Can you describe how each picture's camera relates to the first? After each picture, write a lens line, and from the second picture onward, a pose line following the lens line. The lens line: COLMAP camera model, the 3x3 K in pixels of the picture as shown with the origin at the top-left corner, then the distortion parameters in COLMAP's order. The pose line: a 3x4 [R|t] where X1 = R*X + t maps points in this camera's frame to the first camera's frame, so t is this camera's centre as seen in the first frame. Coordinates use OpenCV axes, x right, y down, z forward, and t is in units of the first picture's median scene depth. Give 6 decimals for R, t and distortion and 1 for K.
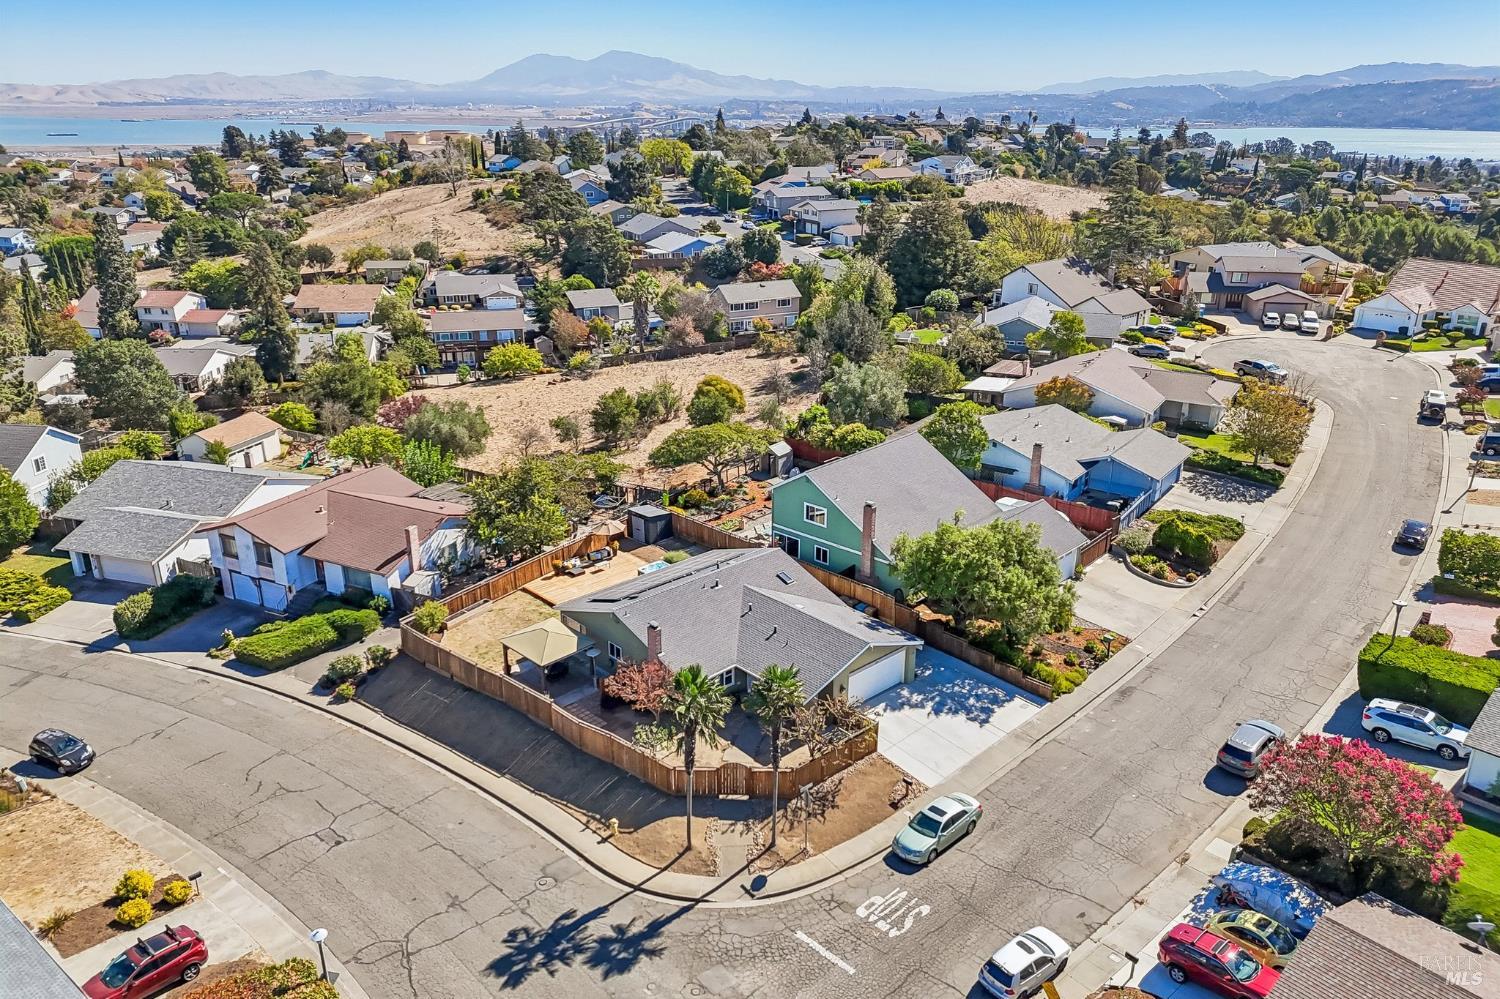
lens RADIAL K [[1075.6, 0, 750.0], [0, 1075.6, 499.5], [0, 0, 1]] dist [0.060423, -0.000884]
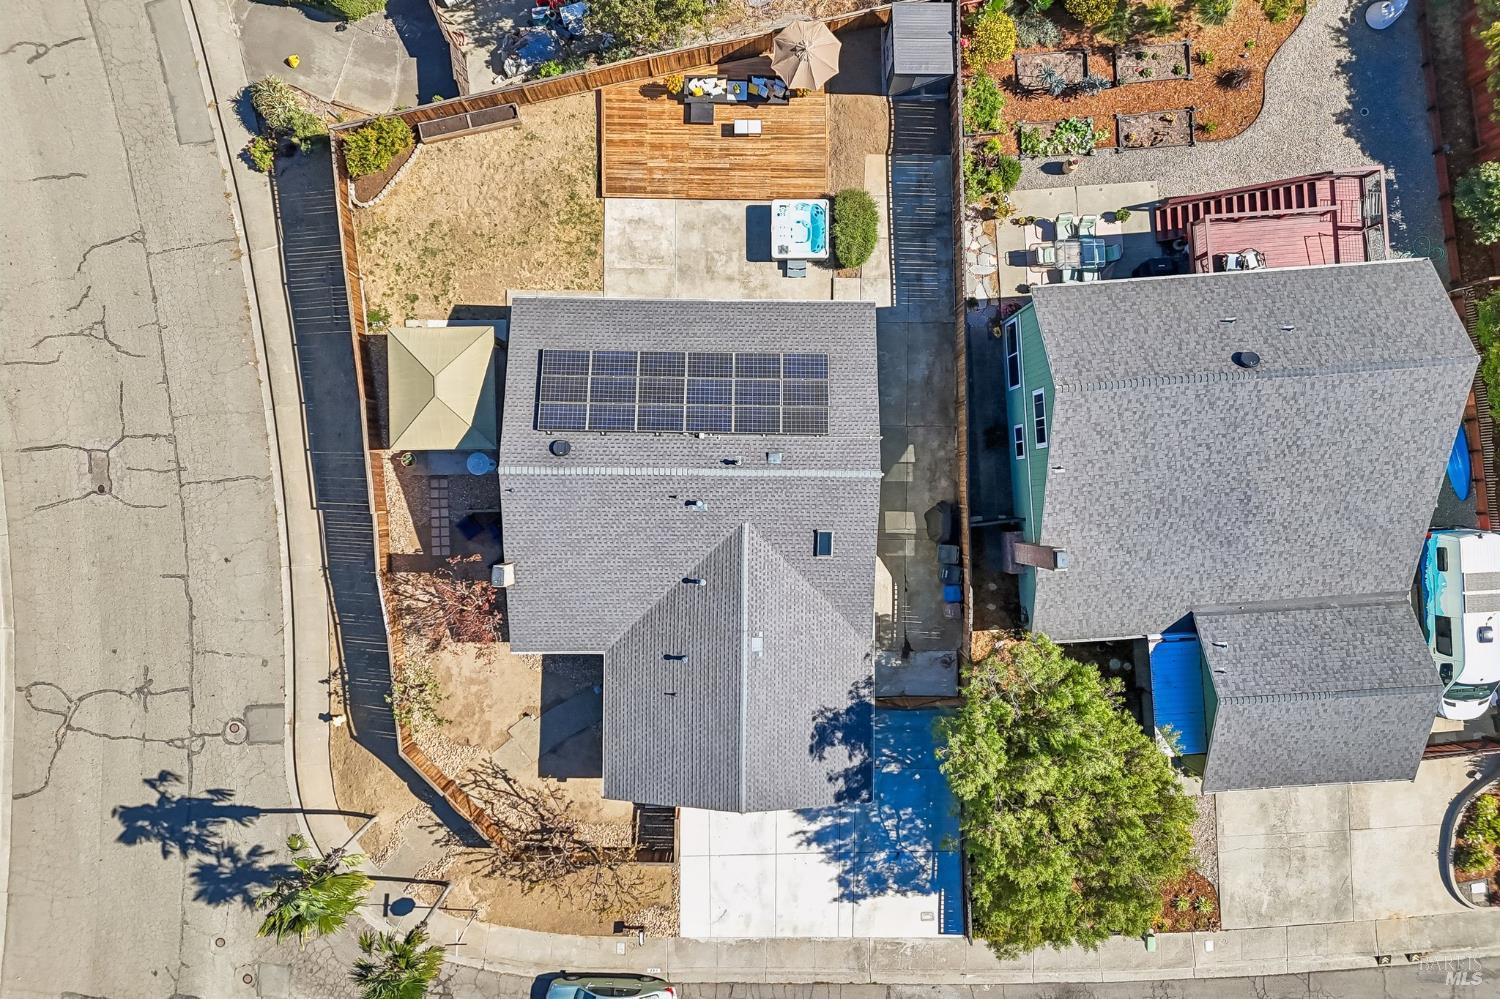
lens RADIAL K [[1099.8, 0, 753.0], [0, 1099.8, 502.1], [0, 0, 1]] dist [0.084600, -0.087961]
pose [[0.723524, 0.690107, 0.016303, -0.026724], [-0.254044, 0.244238, 0.935847, -0.633023], [0.641853, -0.681249, 0.352030, 1.052892]]
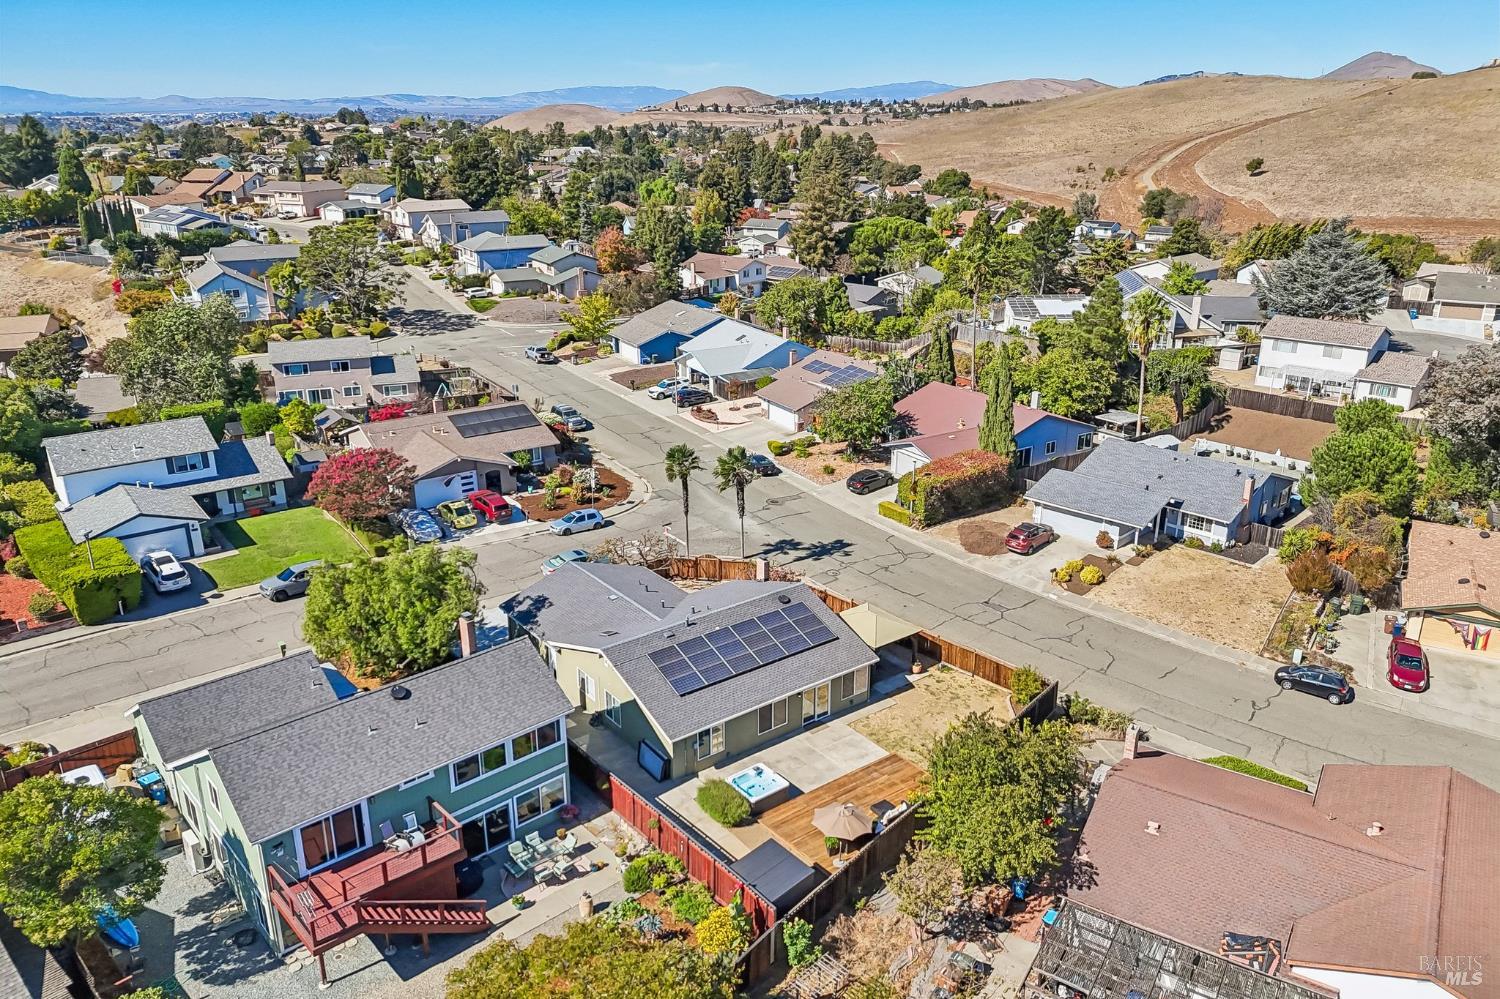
lens RADIAL K [[1099.8, 0, 753.0], [0, 1099.8, 502.1], [0, 0, 1]] dist [0.084600, -0.087961]
pose [[-0.995138, -0.035673, 0.091805, -0.210162], [0.031983, 0.764548, 0.643773, -0.756485], [-0.093154, 0.643579, -0.759689, 2.126894]]
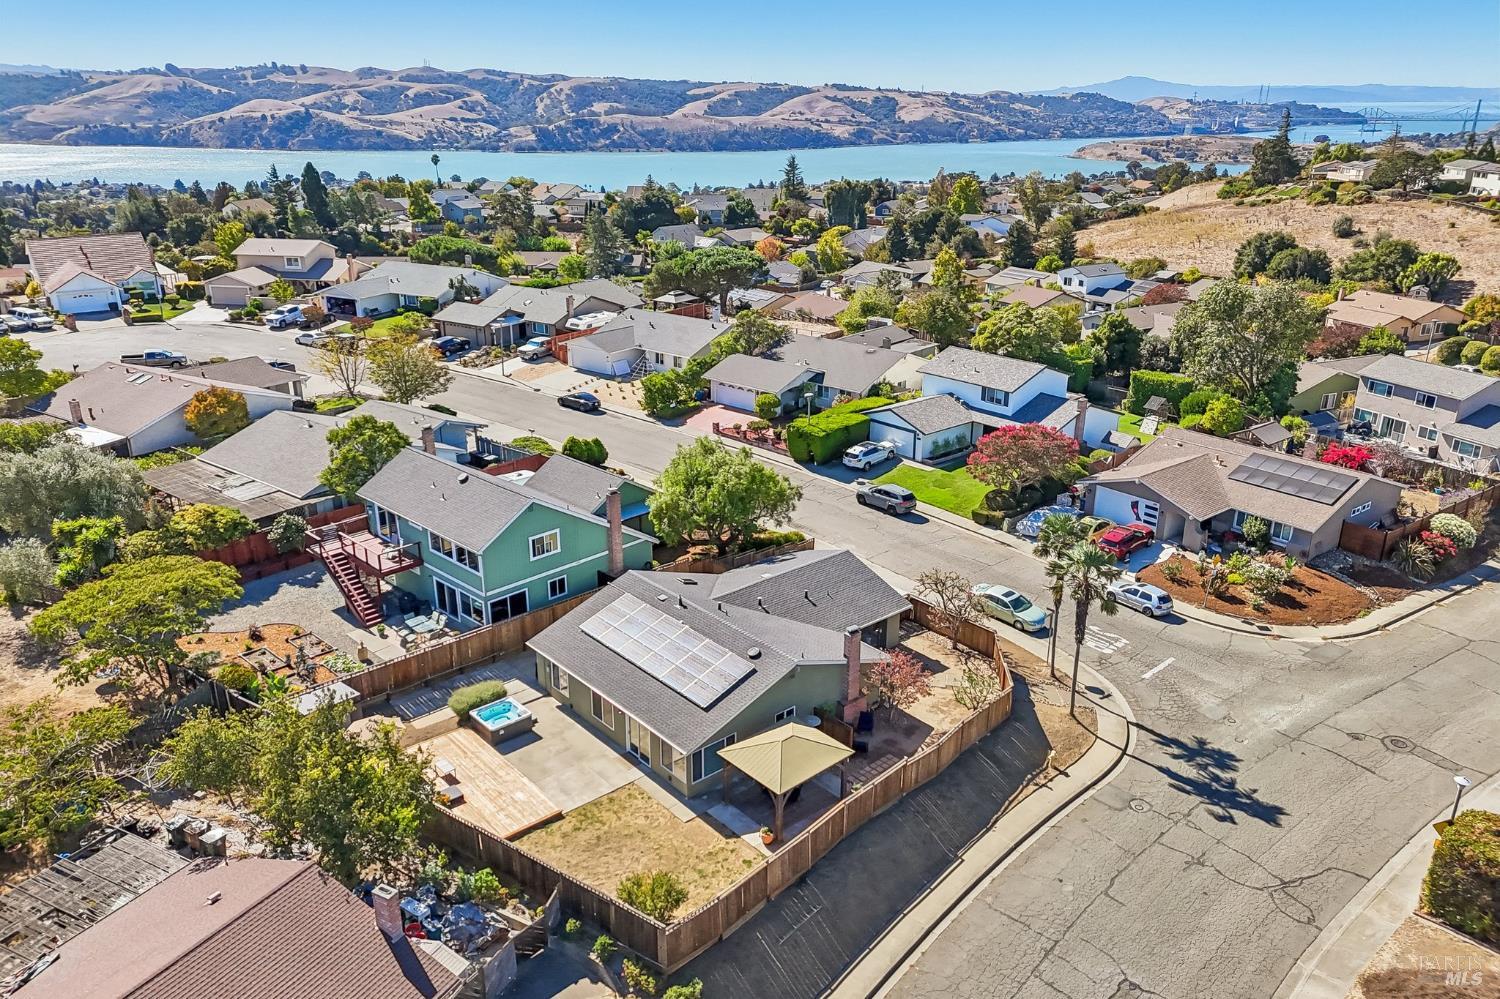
lens RADIAL K [[1099.8, 0, 753.0], [0, 1099.8, 502.1], [0, 0, 1]] dist [0.084600, -0.087961]
pose [[0.038963, -0.348297, 0.936574, -1.042358], [0.341537, 0.885479, 0.315087, -0.331679], [-0.939060, 0.307598, 0.153457, 1.066468]]
